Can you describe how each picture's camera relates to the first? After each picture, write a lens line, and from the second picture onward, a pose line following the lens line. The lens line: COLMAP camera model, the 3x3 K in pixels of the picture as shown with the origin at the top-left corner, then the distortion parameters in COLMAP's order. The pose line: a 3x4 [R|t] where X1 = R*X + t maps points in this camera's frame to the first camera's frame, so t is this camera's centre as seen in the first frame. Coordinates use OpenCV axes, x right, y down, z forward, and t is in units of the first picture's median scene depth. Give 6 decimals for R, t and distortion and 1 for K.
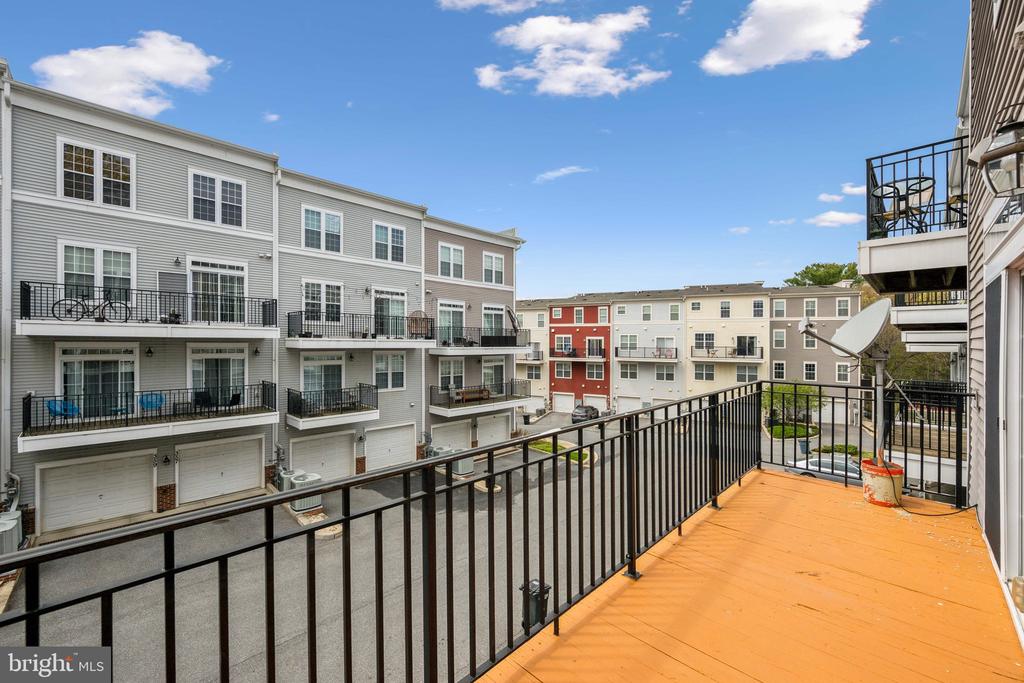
lens RADIAL K [[401.5, 0, 514.7], [0, 401.5, 341.9], [0, 0, 1]] dist [-0.000261, -0.000487]
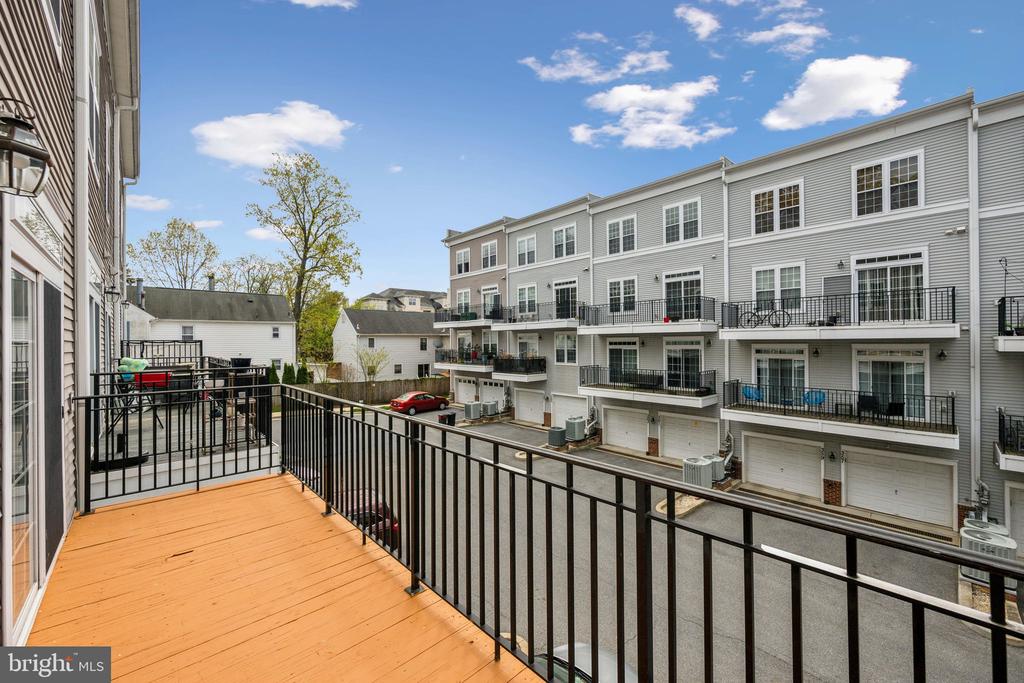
lens RADIAL K [[401.5, 0, 514.7], [0, 401.5, 344.3], [0, 0, 1]] dist [-0.000261, -0.000487]
pose [[-0.025259, -0.003053, -0.999676, 0.195112], [0.006844, 0.999971, -0.003227, 0.000285], [0.999658, -0.006923, -0.025237, 0.199160]]
